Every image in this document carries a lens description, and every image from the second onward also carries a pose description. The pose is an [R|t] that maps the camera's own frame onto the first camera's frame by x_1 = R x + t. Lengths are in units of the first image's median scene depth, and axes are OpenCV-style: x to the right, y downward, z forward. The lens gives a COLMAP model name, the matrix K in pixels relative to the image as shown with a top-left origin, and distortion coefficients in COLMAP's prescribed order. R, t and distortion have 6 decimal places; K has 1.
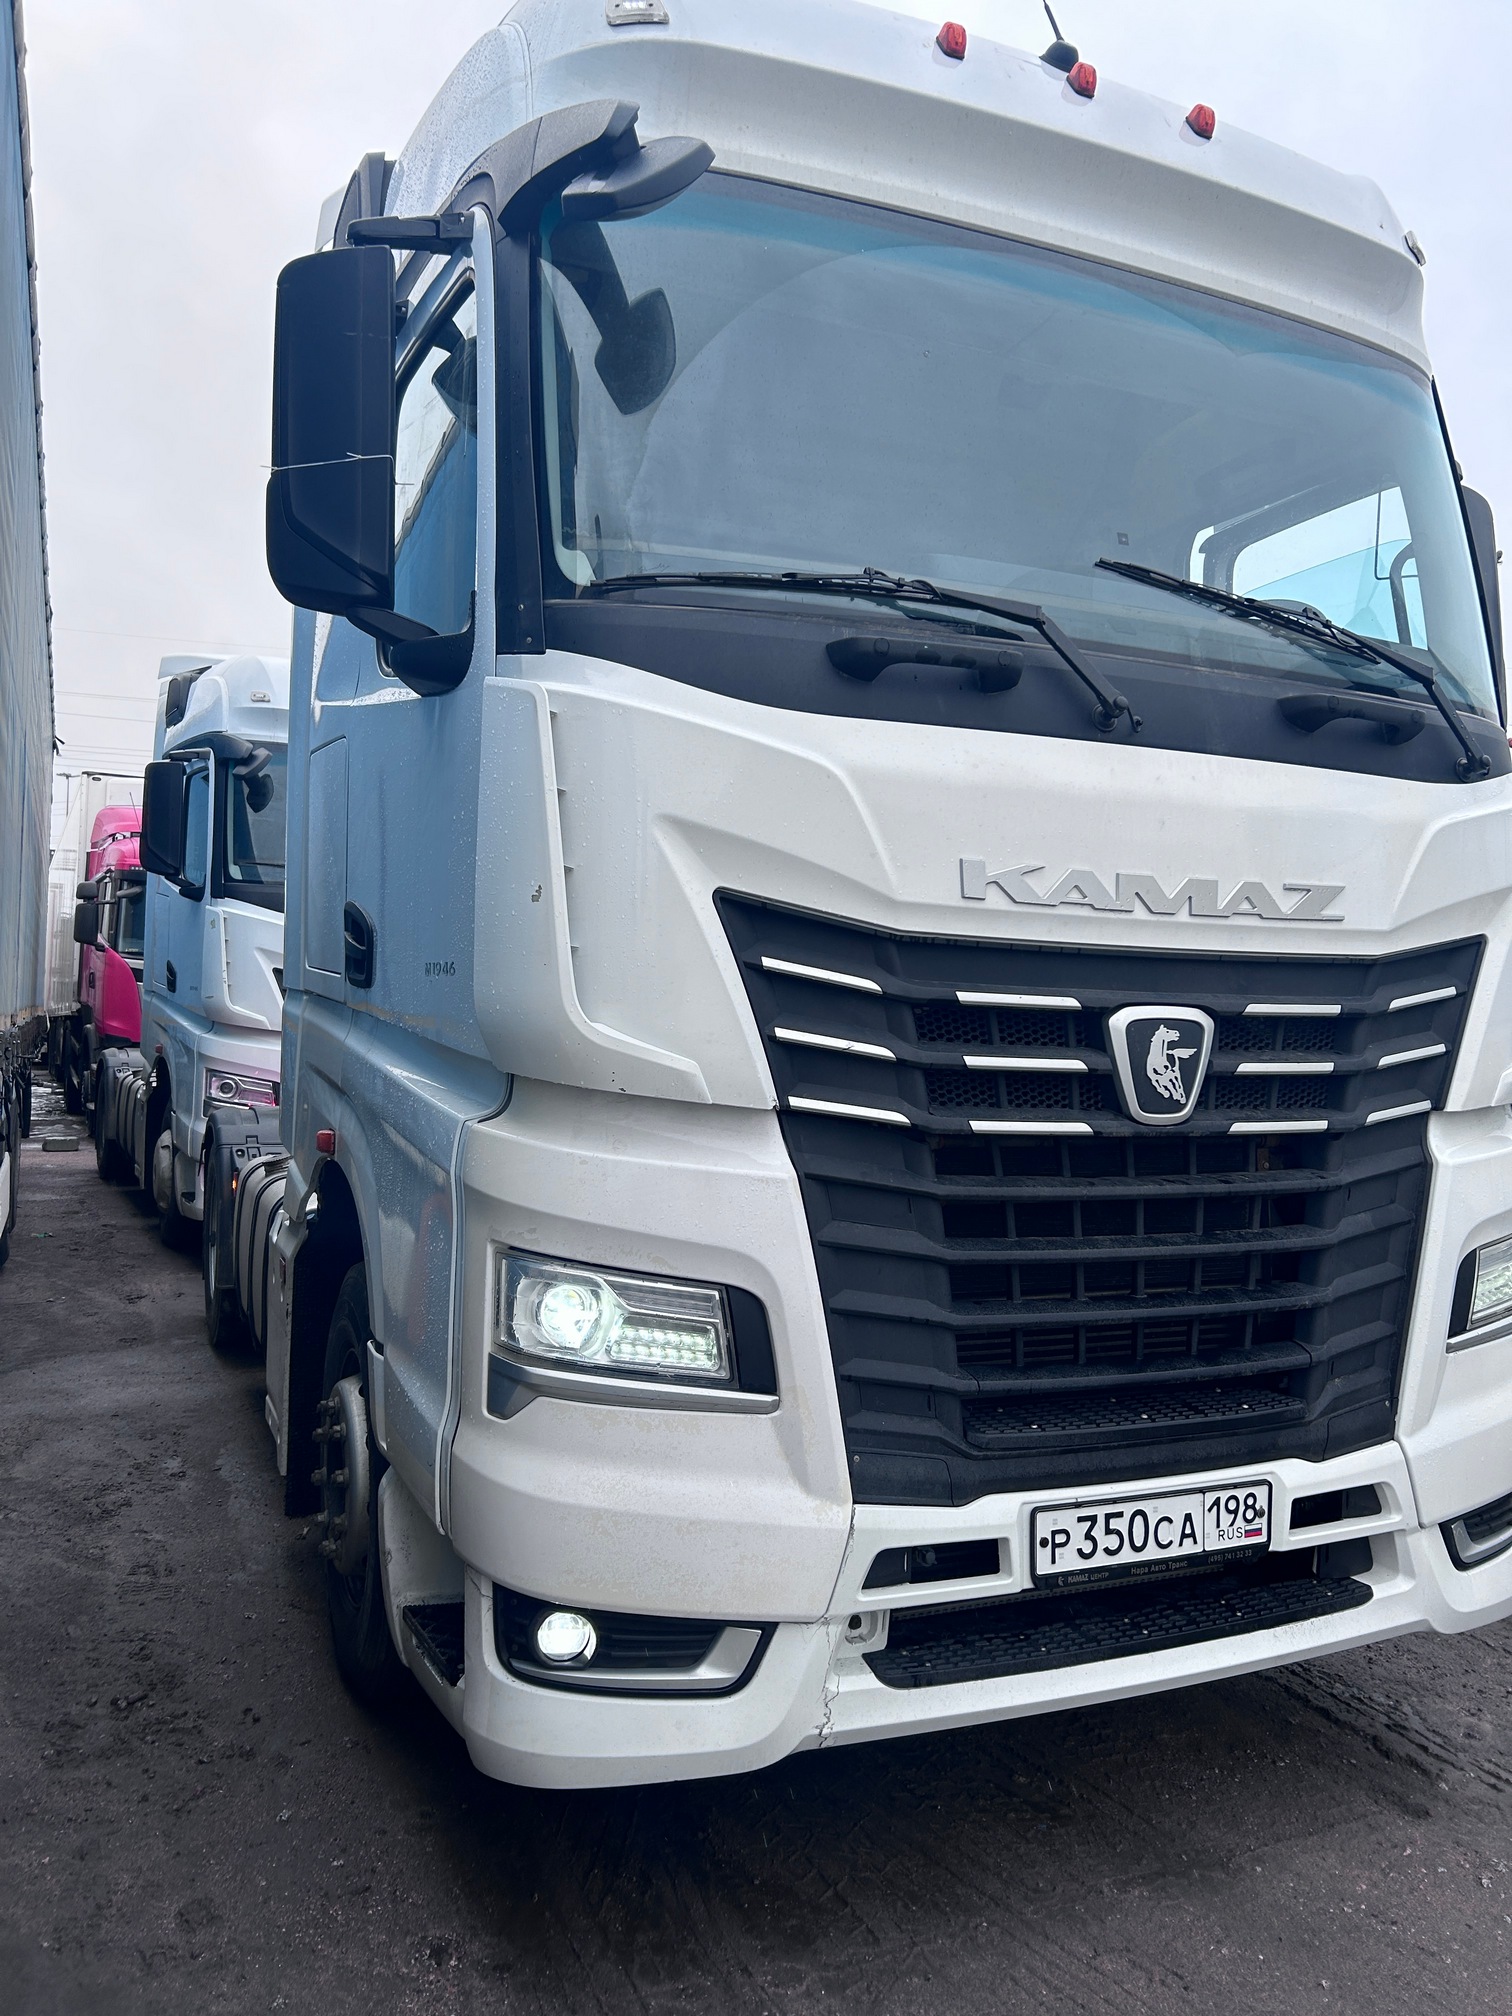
lens RADIAL K [[1508.7, 0, 750.8], [0, 1508.7, 986.7], [0, 0, 1]] dist [0.034409, -0.043200]
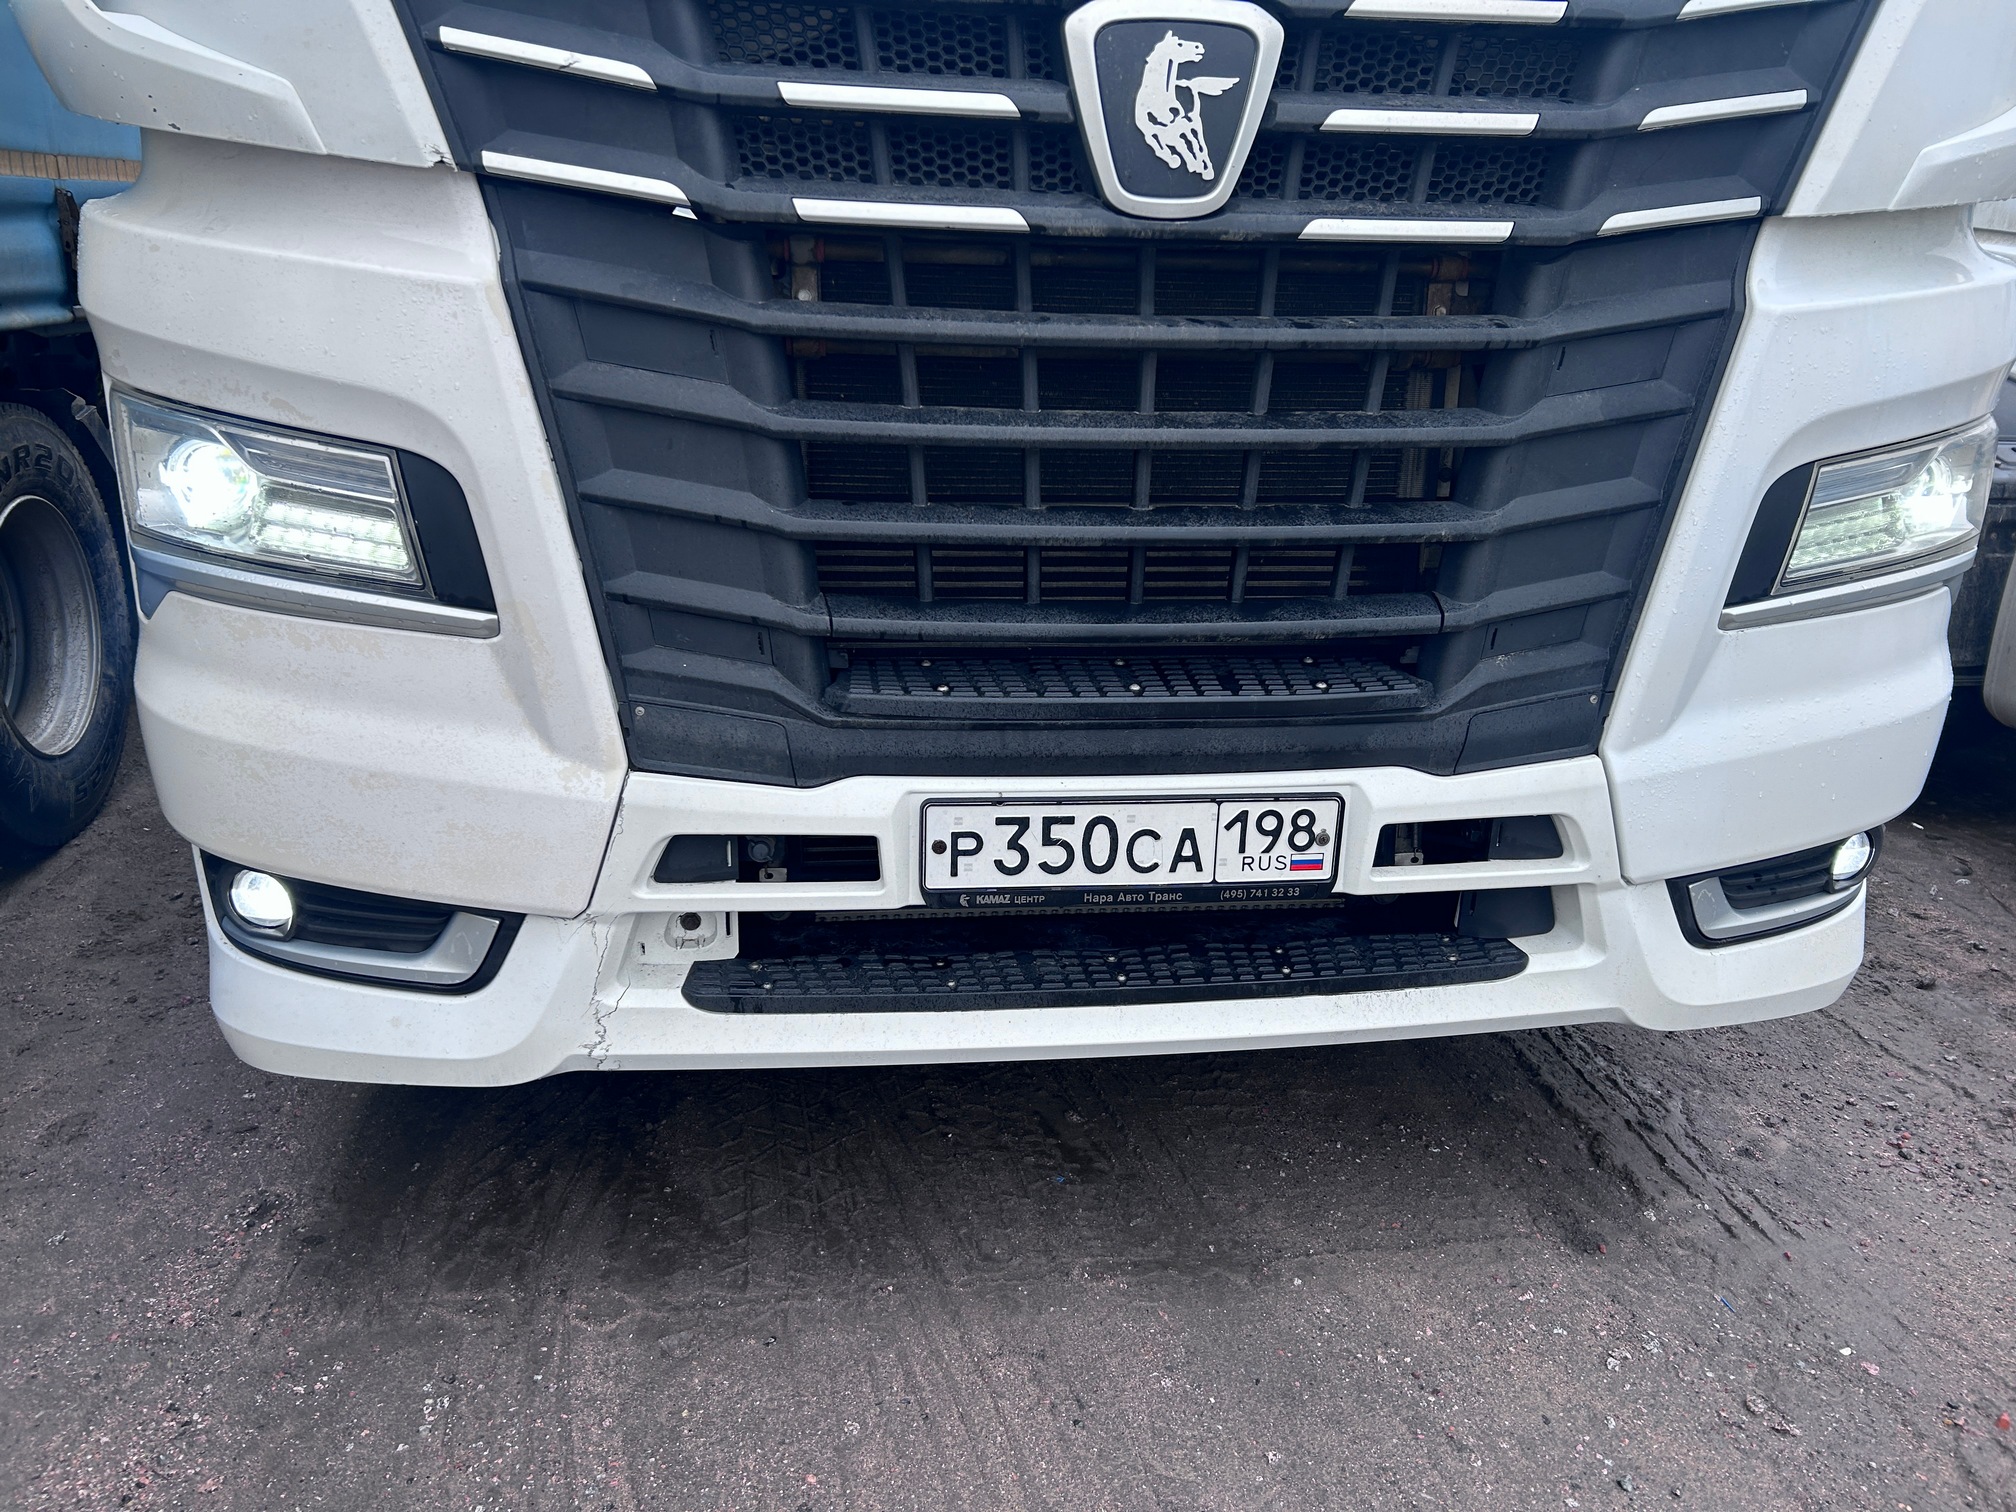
lens RADIAL K [[1508.7, 0, 1004.5], [0, 1508.7, 744.0], [0, 0, 1]] dist [0.034409, -0.043200]
pose [[0.960094, 0.084732, -0.266535, 0.389908], [0.004113, 0.948622, 0.316385, 0.099732], [0.279649, -0.304856, 0.910417, 0.381335]]
